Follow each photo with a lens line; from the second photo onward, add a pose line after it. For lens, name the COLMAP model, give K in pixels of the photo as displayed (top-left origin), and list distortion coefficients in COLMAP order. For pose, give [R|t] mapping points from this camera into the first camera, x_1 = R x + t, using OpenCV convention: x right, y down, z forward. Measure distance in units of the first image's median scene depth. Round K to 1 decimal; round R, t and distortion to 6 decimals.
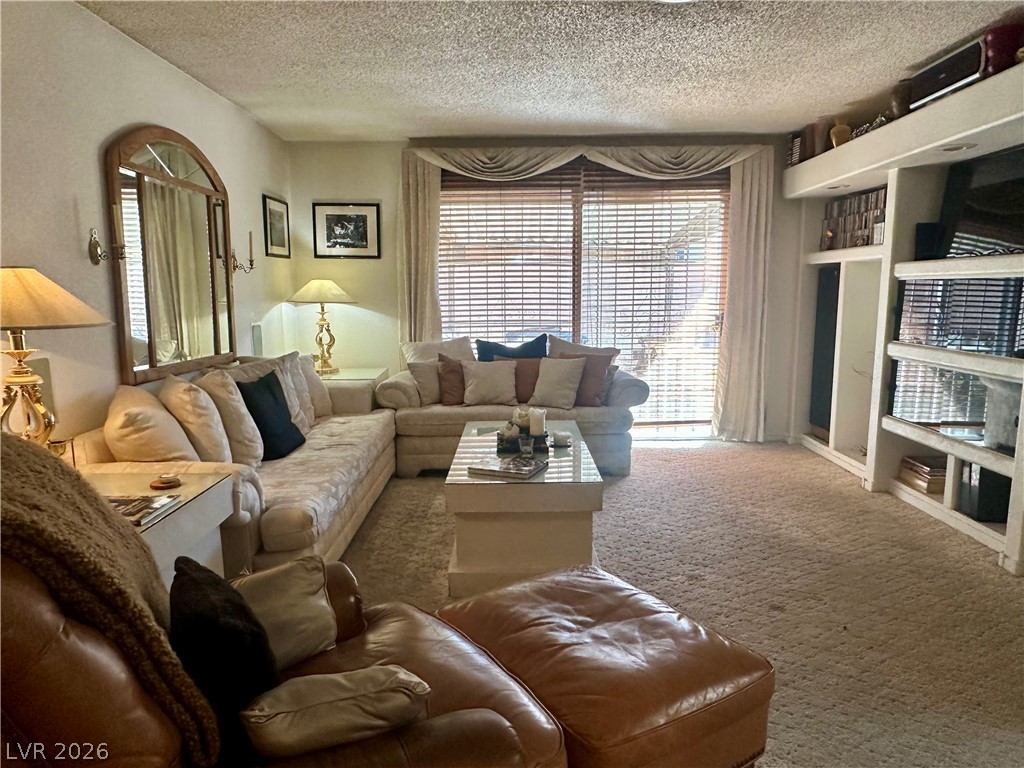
lens RADIAL K [[673.2, 0, 509.4], [0, 673.2, 392.9], [0, 0, 1]] dist [-0.001038, -0.001915]
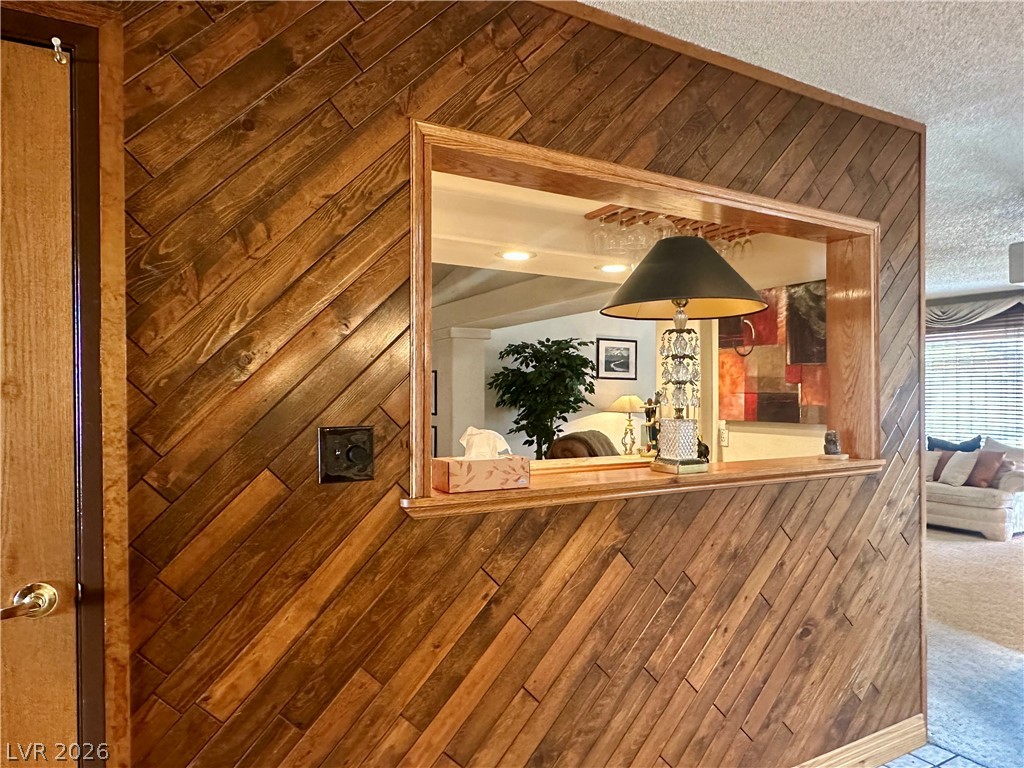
lens RADIAL K [[673.2, 0, 508.2], [0, 673.2, 391.9], [0, 0, 1]] dist [-0.001038, -0.001915]
pose [[0.503938, 0.004213, -0.863730, 0.752681], [-0.135066, 0.988071, -0.073984, 0.054004], [0.853114, 0.153944, 0.498495, -0.495926]]
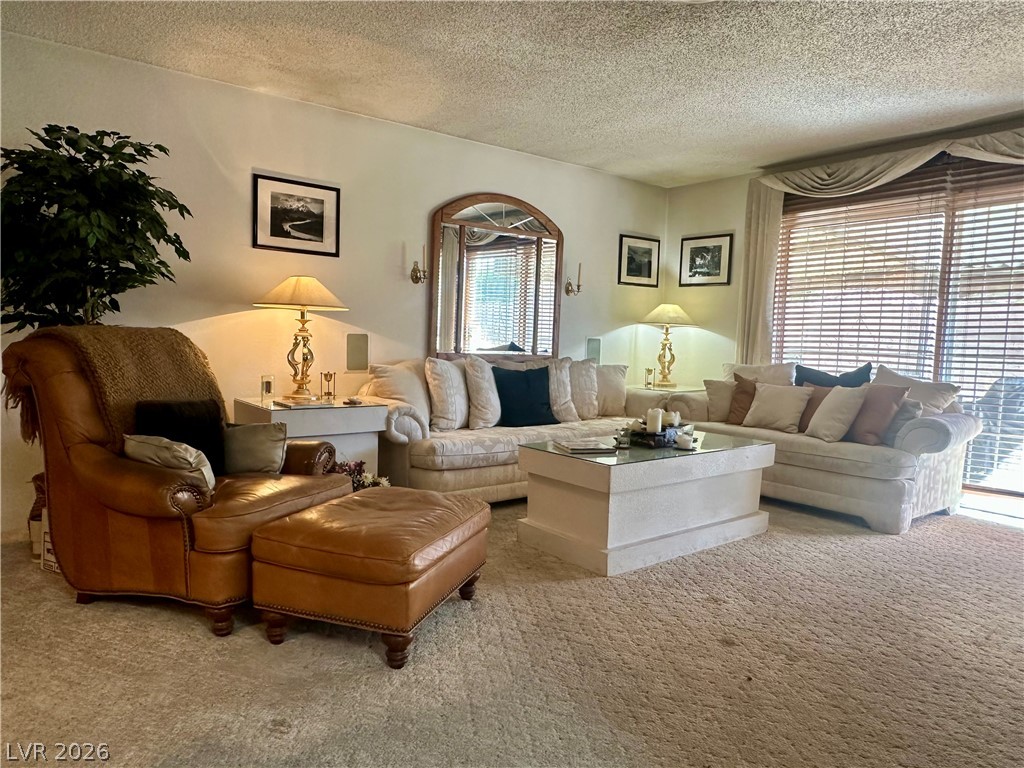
lens RADIAL K [[673.2, 0, 509.5], [0, 673.2, 390.1], [0, 0, 1]] dist [-0.001038, -0.001915]
pose [[0.614945, 0.086472, -0.783814, 0.459360], [-0.151874, 0.988348, -0.010117, 0.026568], [0.773806, 0.125262, 0.620913, 0.108721]]
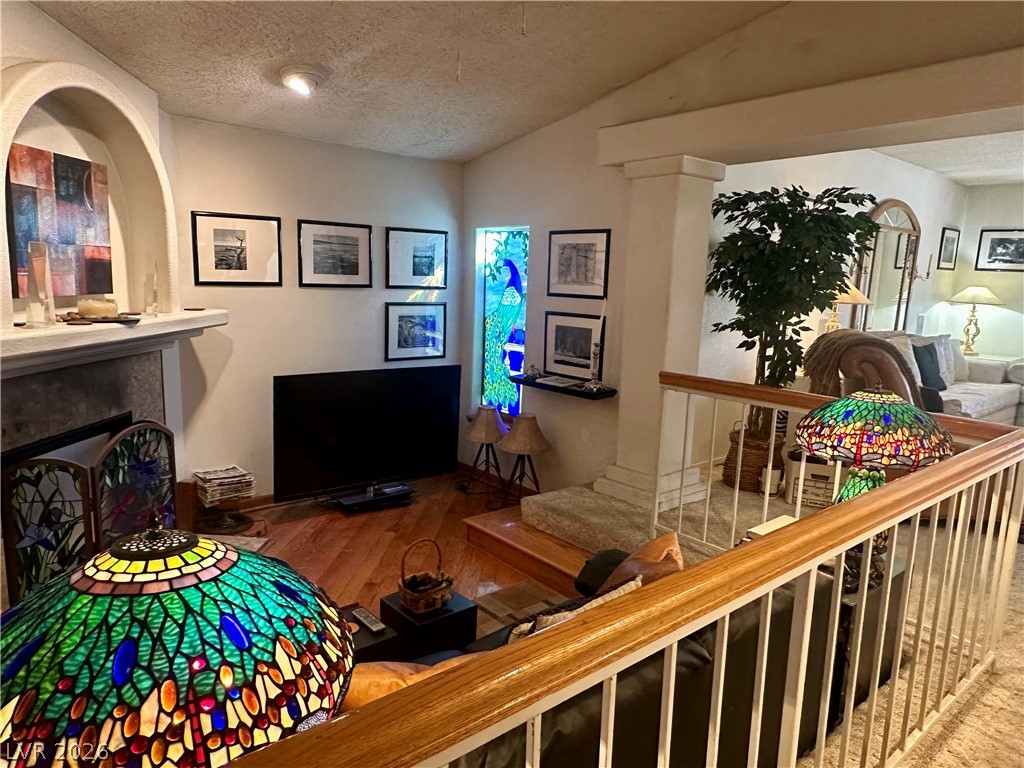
lens RADIAL K [[673.2, 0, 511.3], [0, 673.2, 390.8], [0, 0, 1]] dist [-0.001038, -0.001915]
pose [[0.650820, 0.154401, -0.743367, 0.152187], [-0.154832, 0.985518, 0.069142, 0.092152], [0.743277, 0.070098, 0.665301, -0.598024]]
